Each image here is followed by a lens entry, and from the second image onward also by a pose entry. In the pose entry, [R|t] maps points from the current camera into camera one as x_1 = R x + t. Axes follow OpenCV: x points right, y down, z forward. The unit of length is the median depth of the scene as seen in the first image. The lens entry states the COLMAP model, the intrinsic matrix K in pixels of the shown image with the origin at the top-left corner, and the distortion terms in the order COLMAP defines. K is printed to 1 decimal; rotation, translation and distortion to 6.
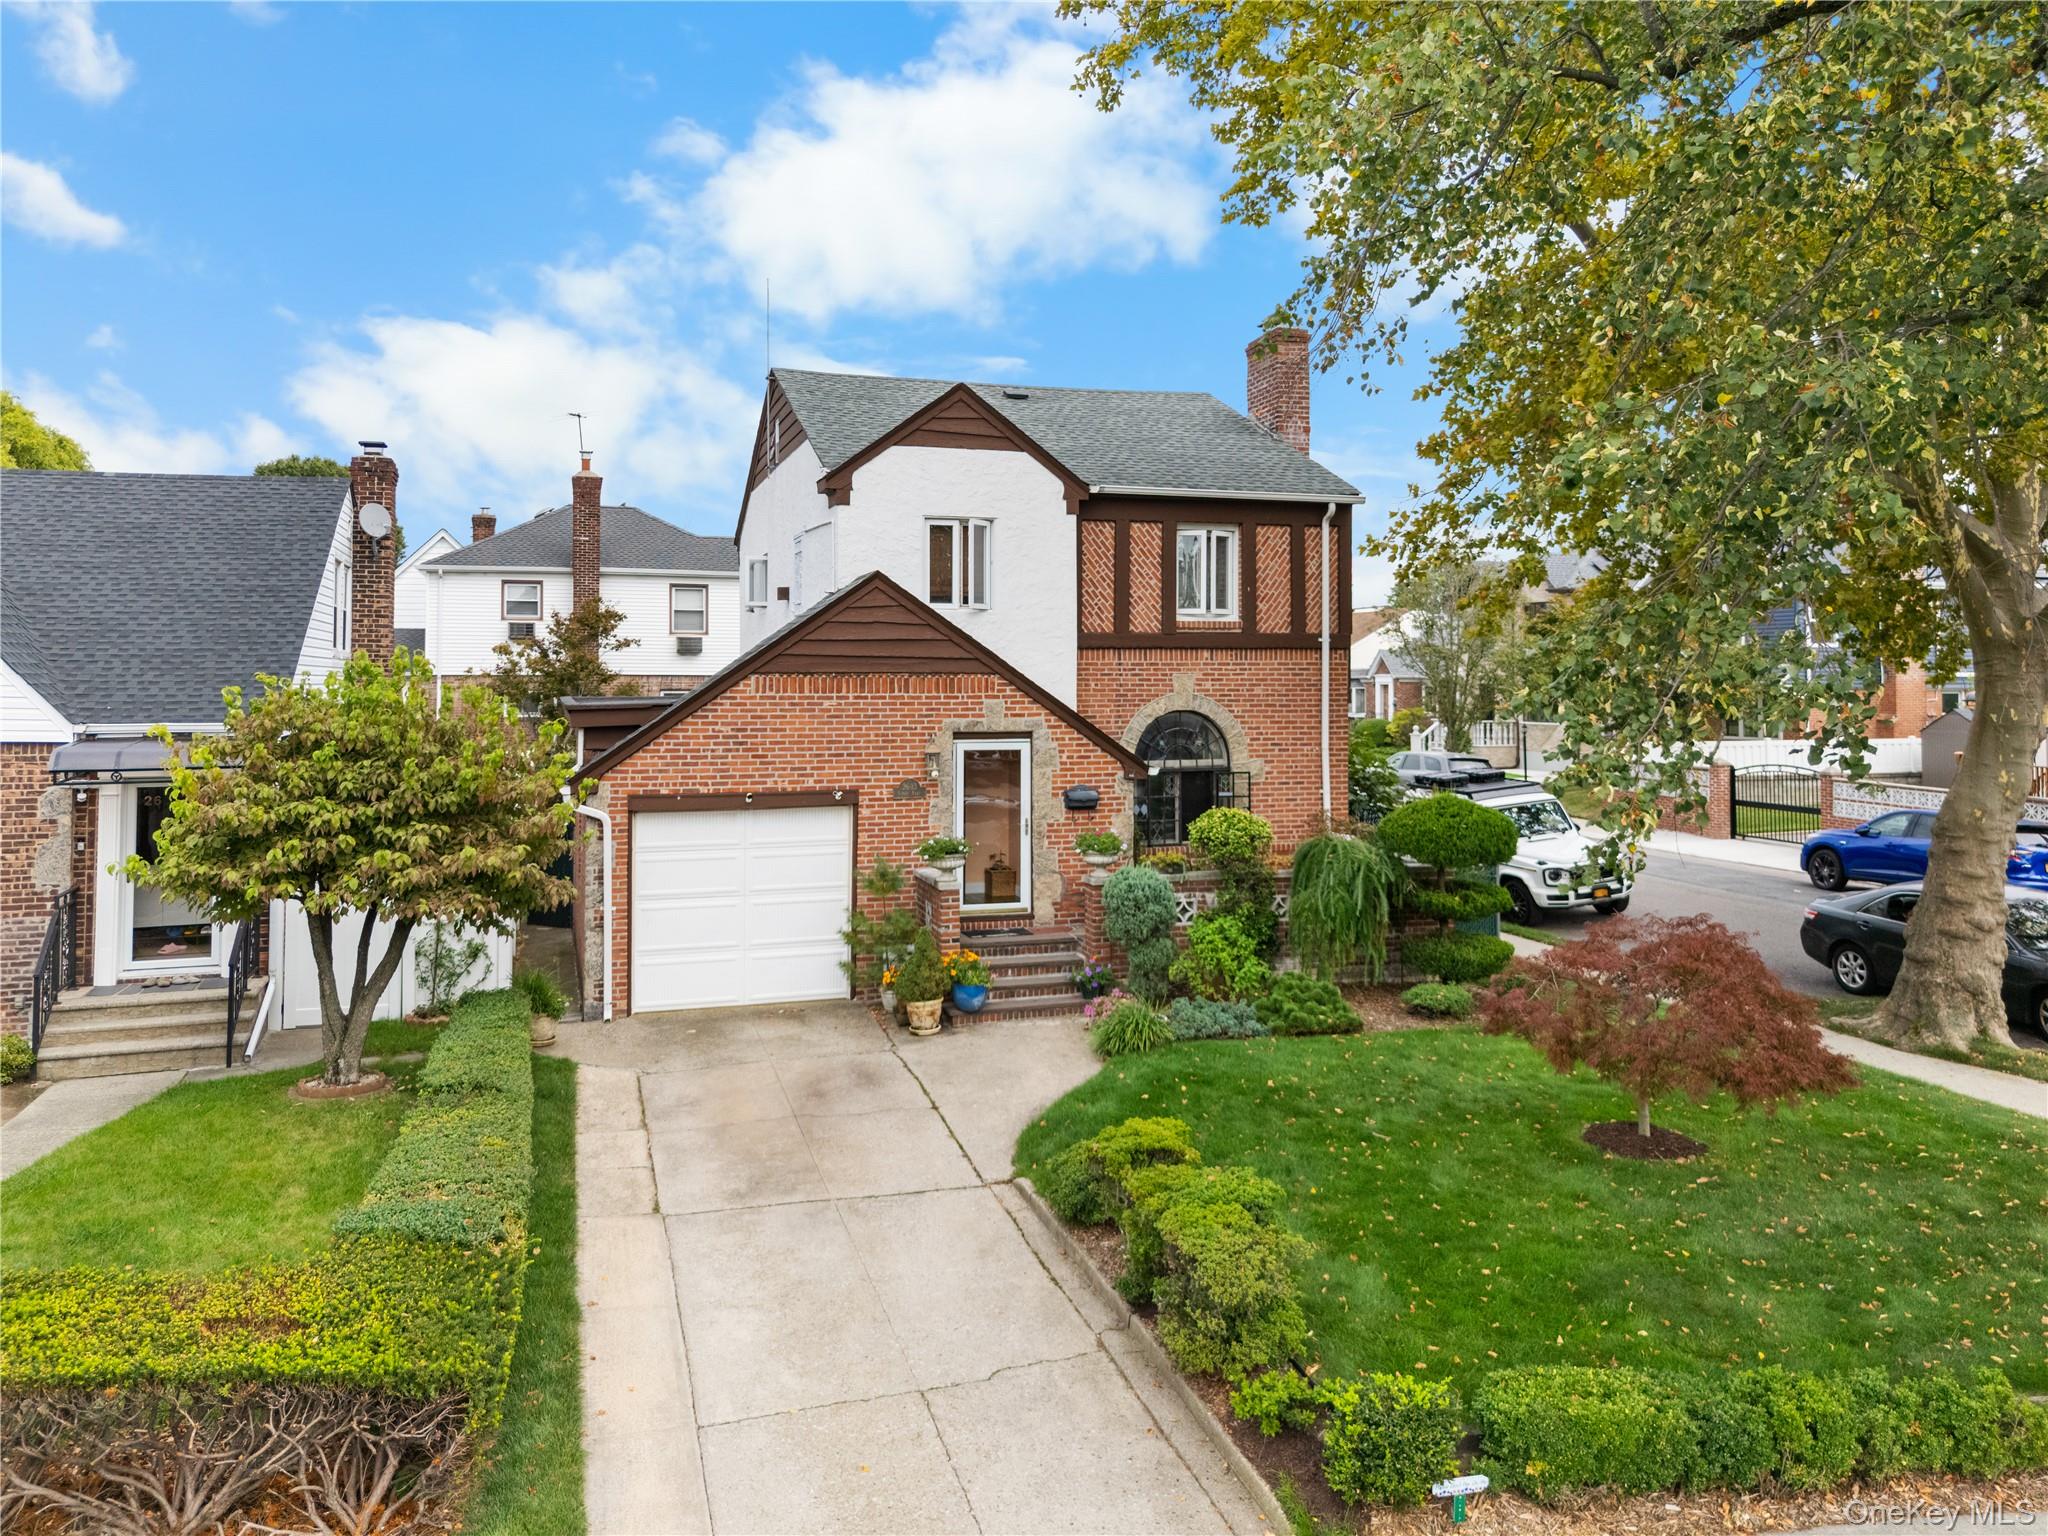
lens RADIAL K [[1470.0, 0, 1025.5], [0, 1470.0, 726.6], [0, 0, 1]] dist [0.069190, -0.001134]
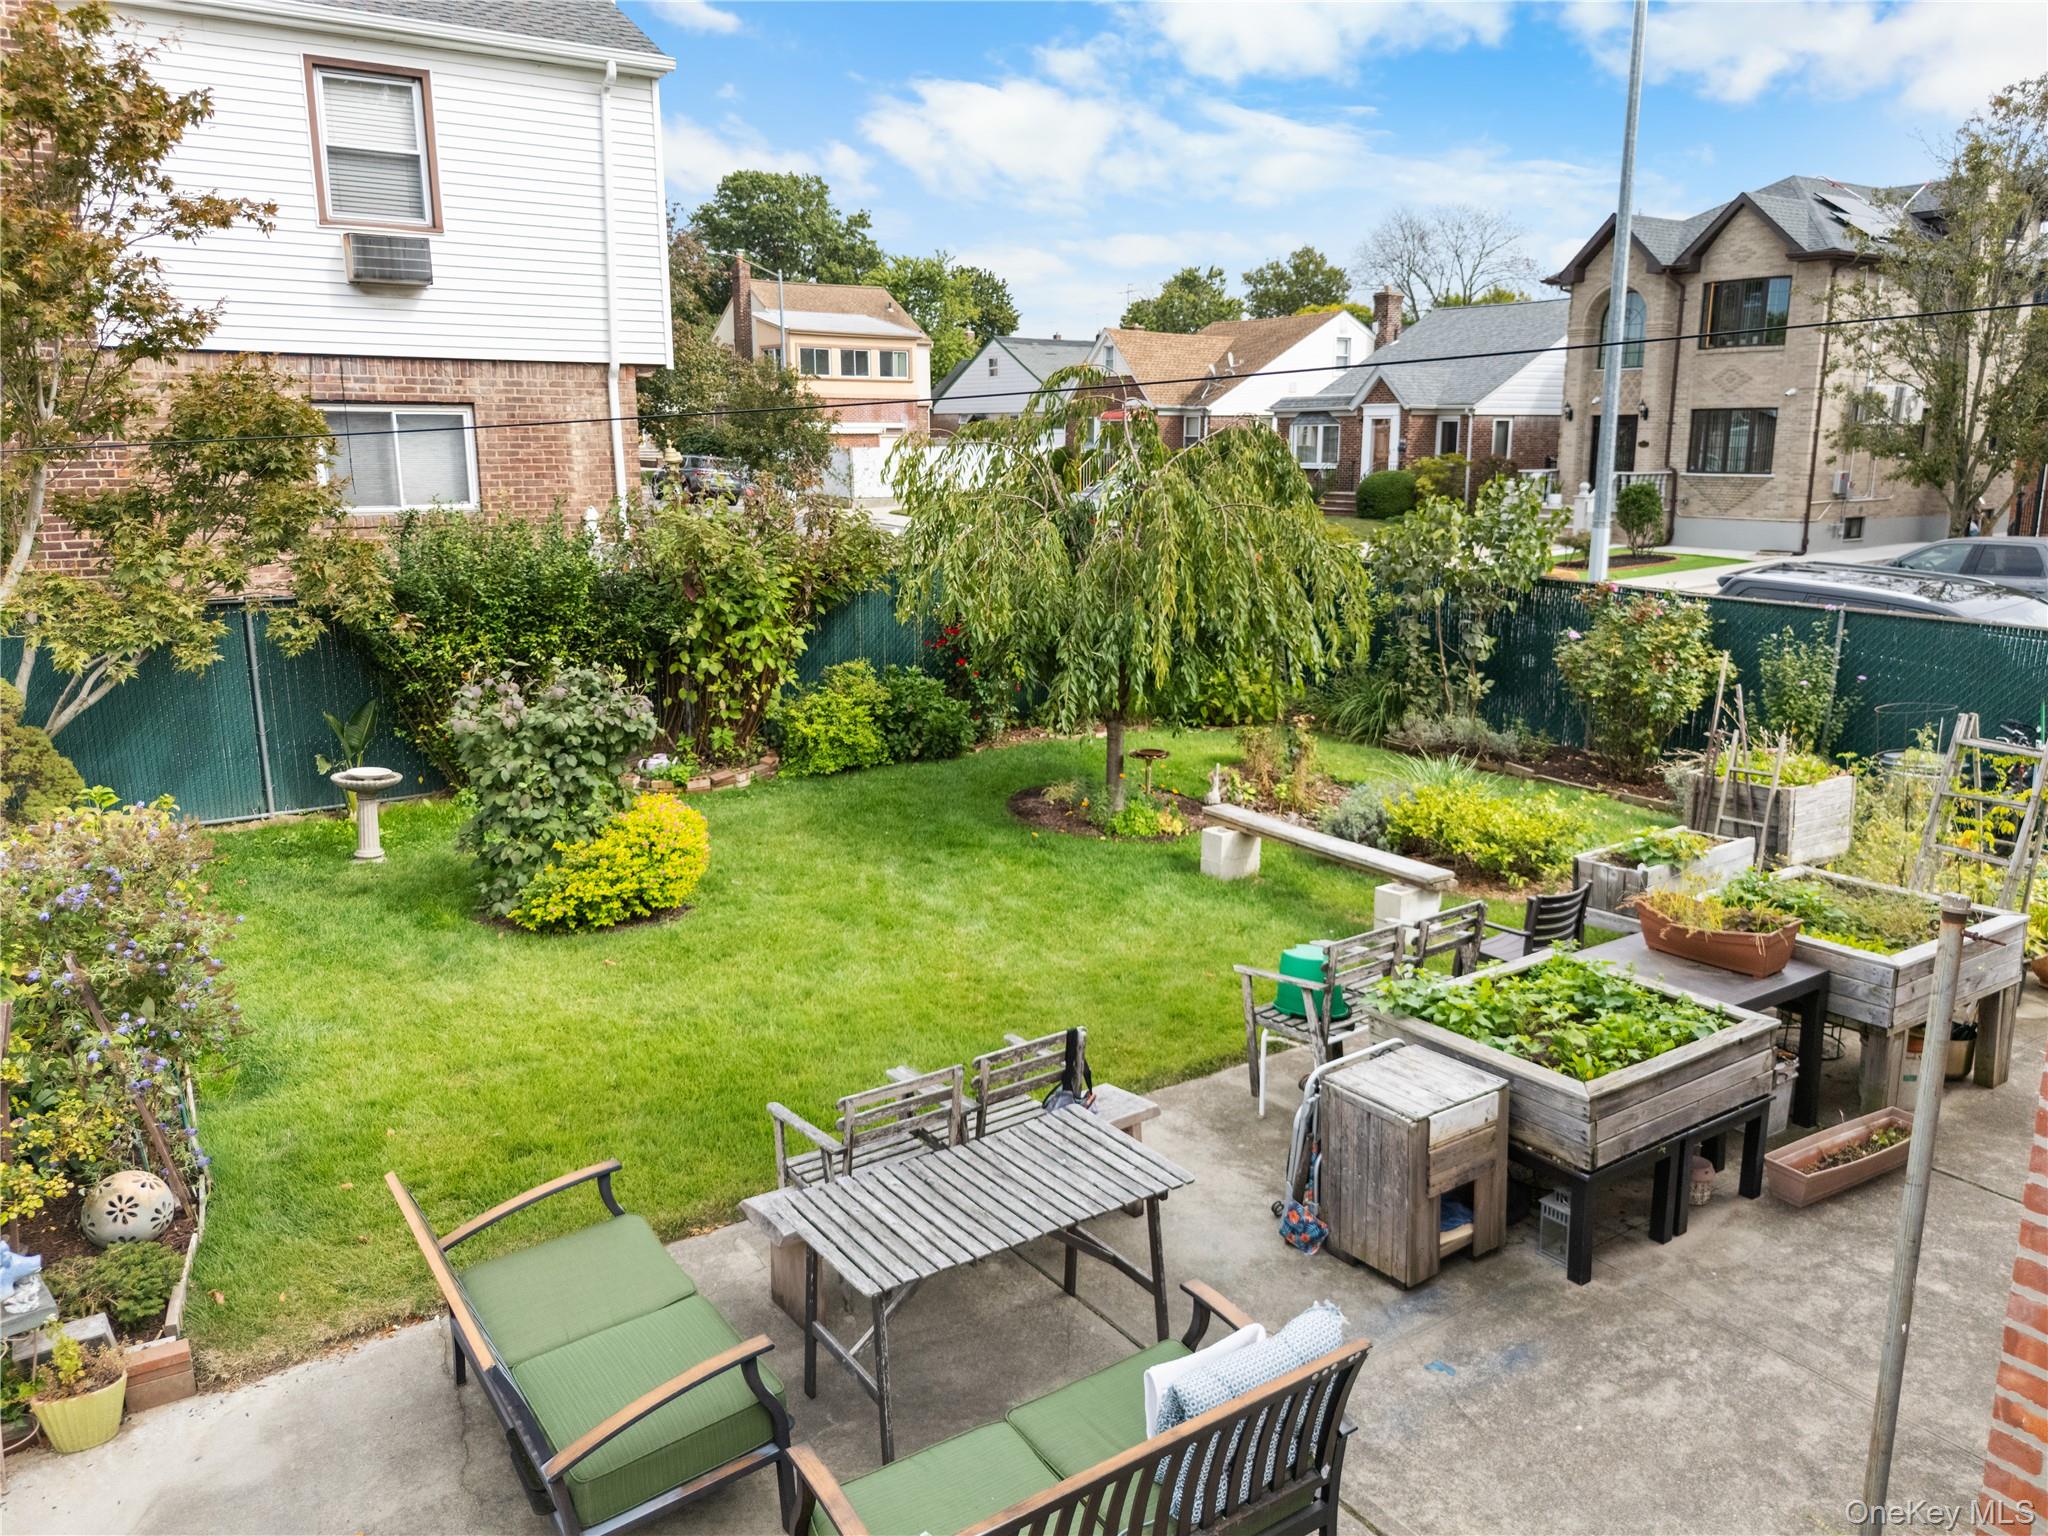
lens RADIAL K [[1484.3, 0, 1024.0], [0, 1484.3, 768.0], [0, 0, 1]] dist [0.042301, -0.006157]
pose [[0.953470, -0.062794, 0.294875, -0.569984], [0.004387, 0.980856, 0.194687, -0.025369], [-0.301455, -0.184334, 0.935492, 1.780852]]
